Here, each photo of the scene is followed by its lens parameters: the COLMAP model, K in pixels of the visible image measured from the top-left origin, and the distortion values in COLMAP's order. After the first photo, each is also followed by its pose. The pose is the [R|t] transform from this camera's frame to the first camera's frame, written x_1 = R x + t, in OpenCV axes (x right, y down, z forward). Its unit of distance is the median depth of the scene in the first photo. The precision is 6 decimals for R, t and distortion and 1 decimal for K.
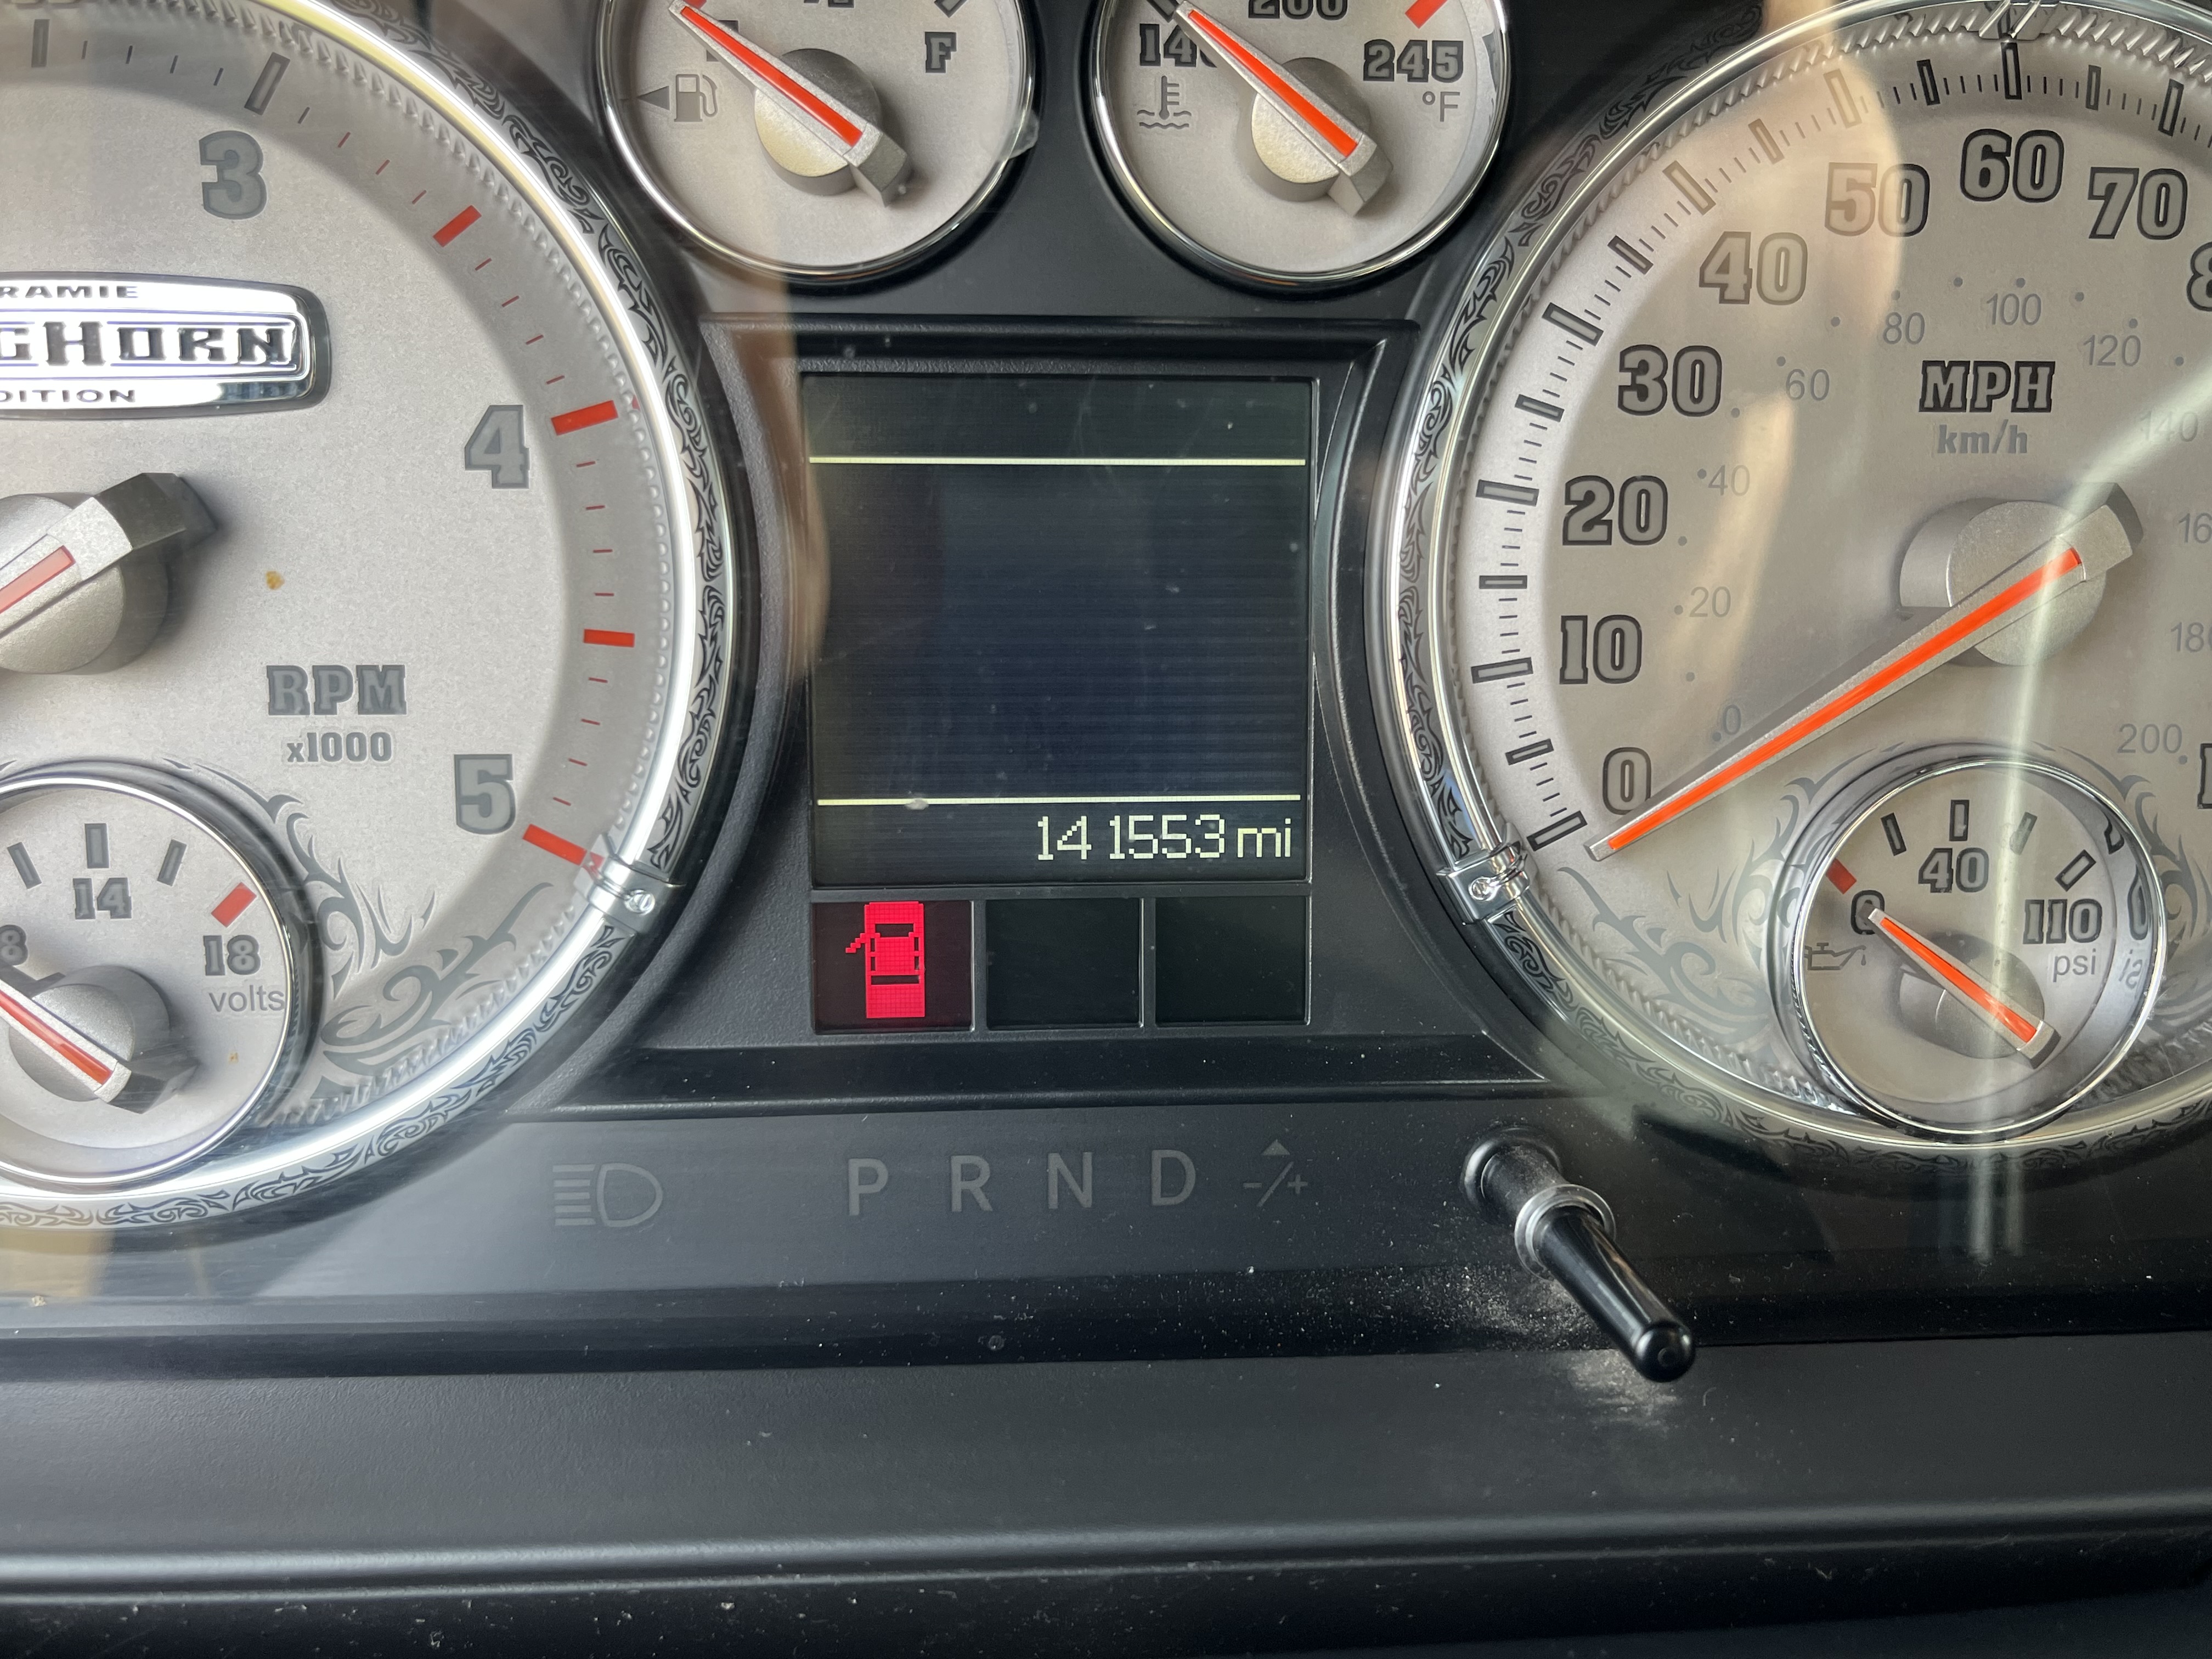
lens RADIAL K [[1938.6, 0, 1106.5], [0, 1938.6, 832.1], [0, 0, 1]] dist [0.012985, -0.004737]
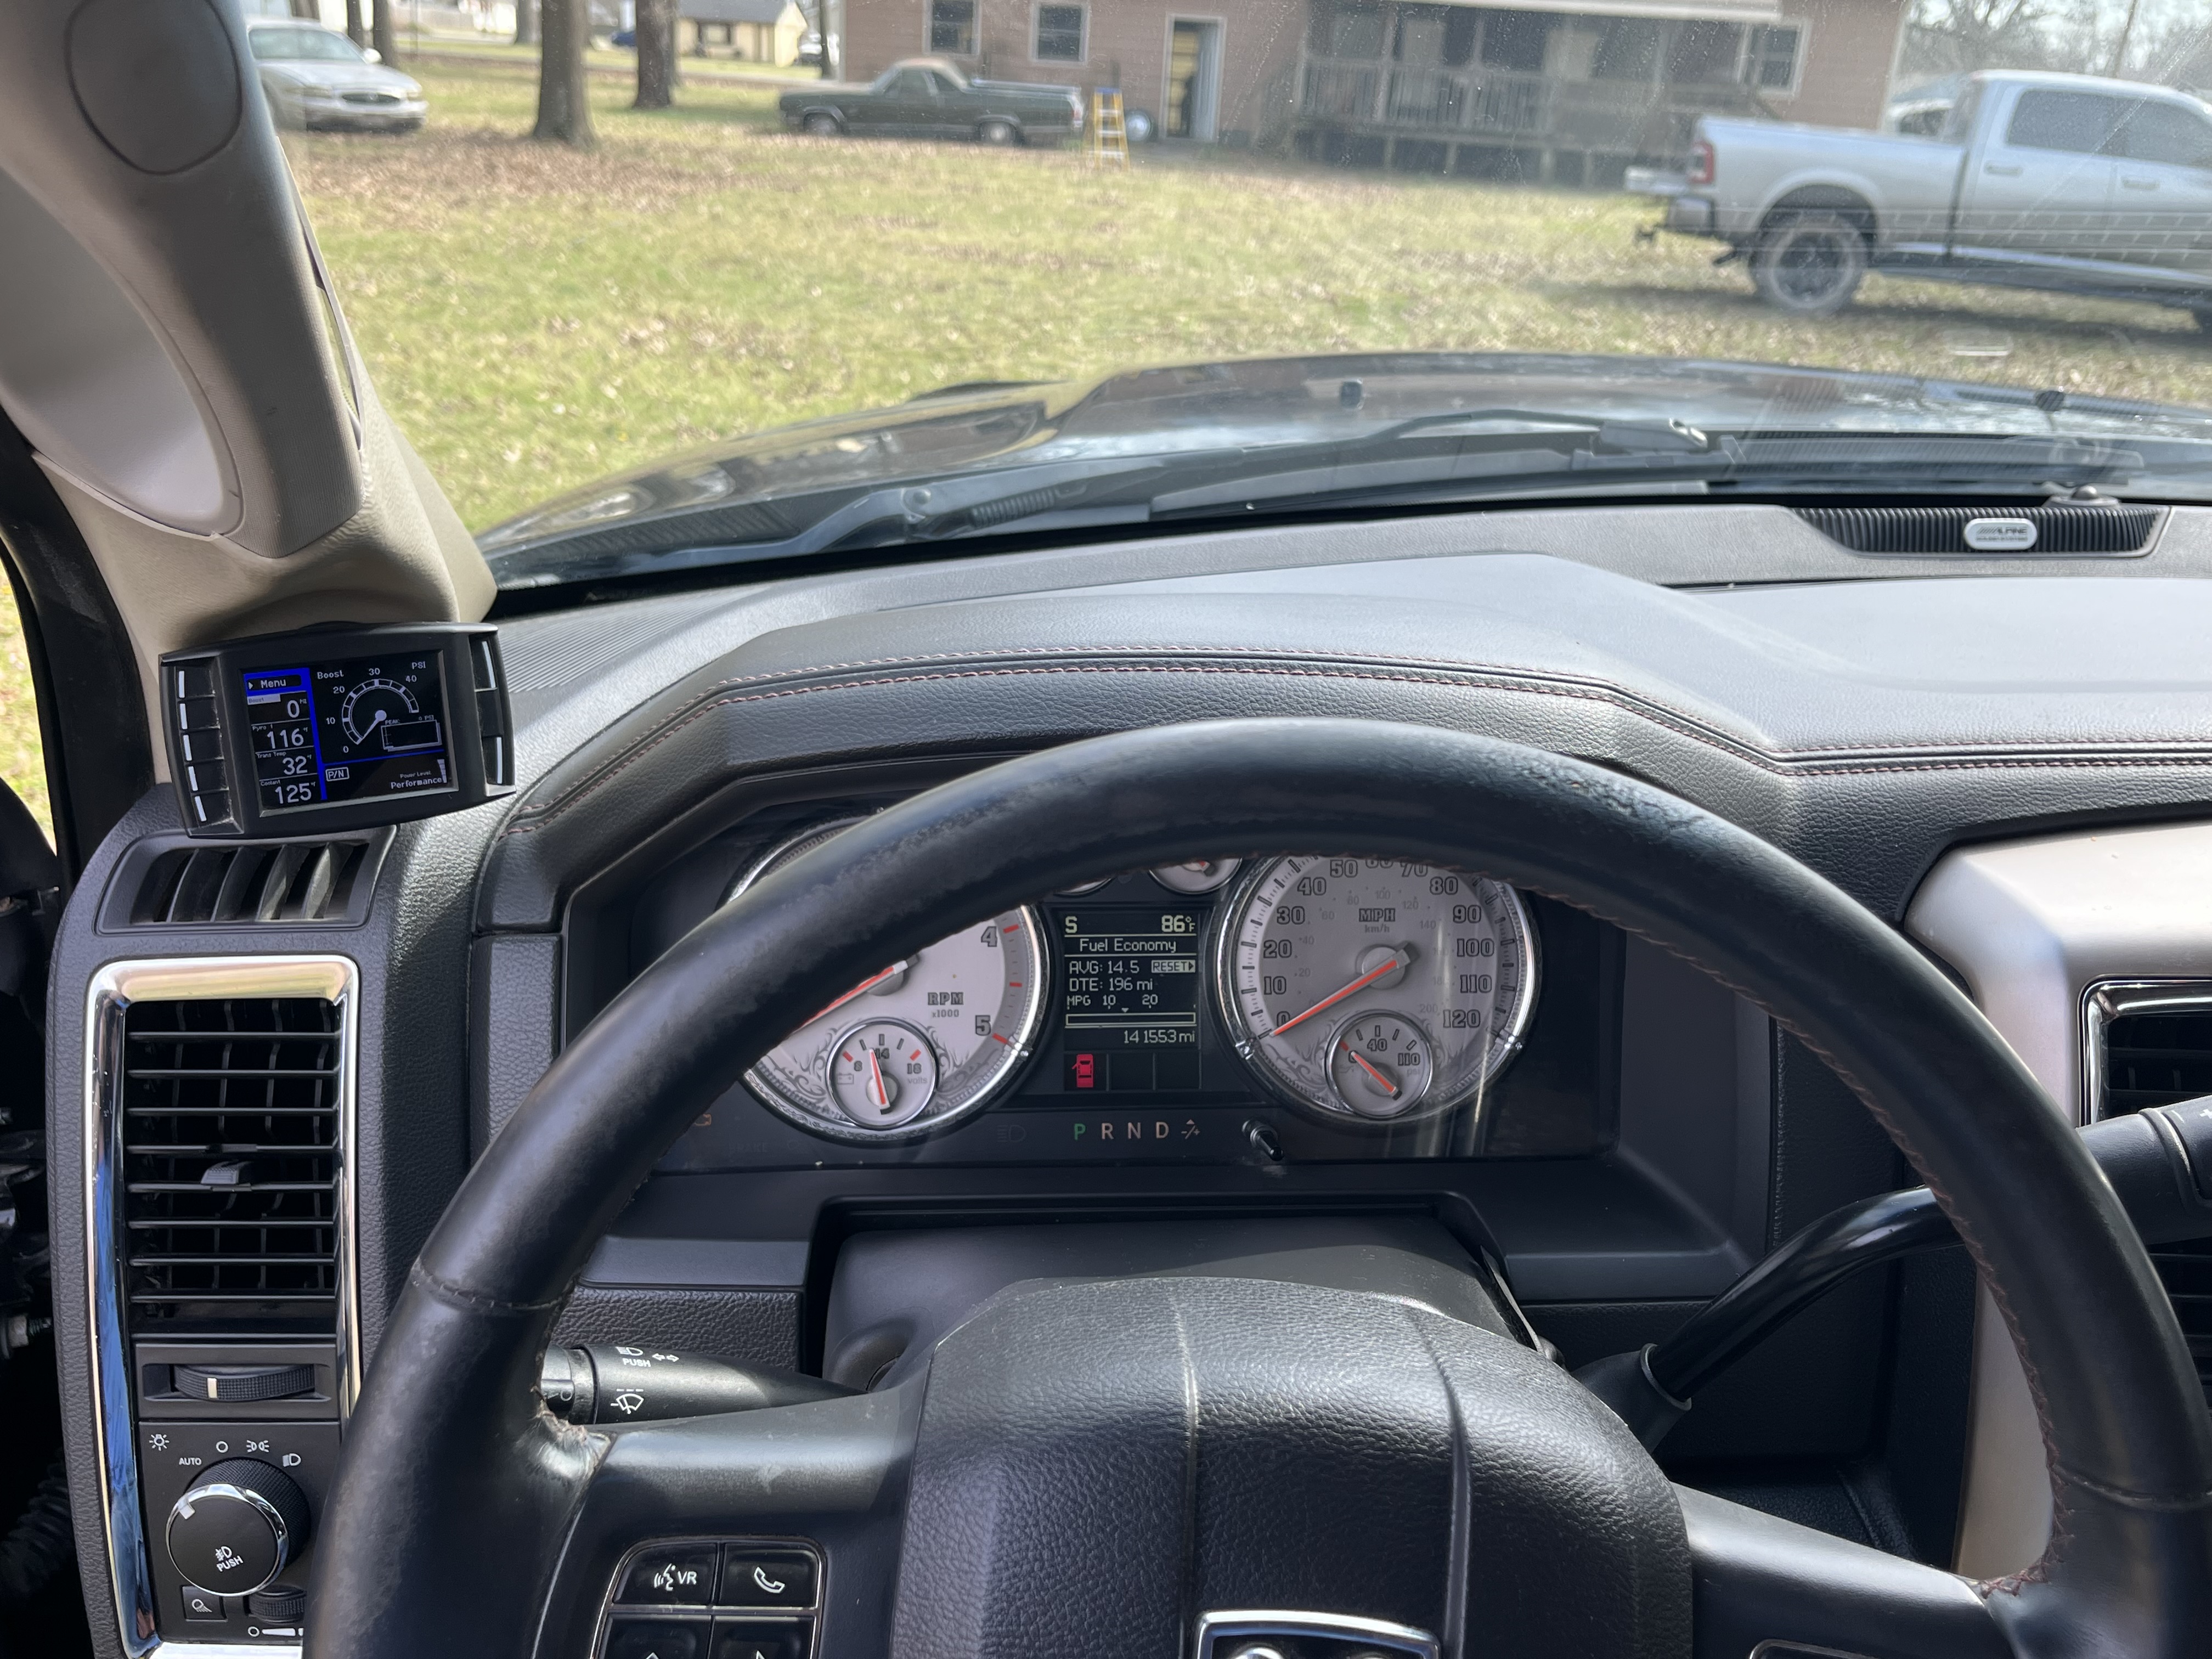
lens RADIAL K [[1938.6, 0, 1107.1], [0, 1938.6, 830.6], [0, 0, 1]] dist [0.012985, -0.004737]
pose [[0.999985, -0.005329, 0.001217, -0.074909], [0.005439, 0.992290, -0.123822, 0.073171], [-0.000548, 0.123827, 0.992304, -2.821518]]
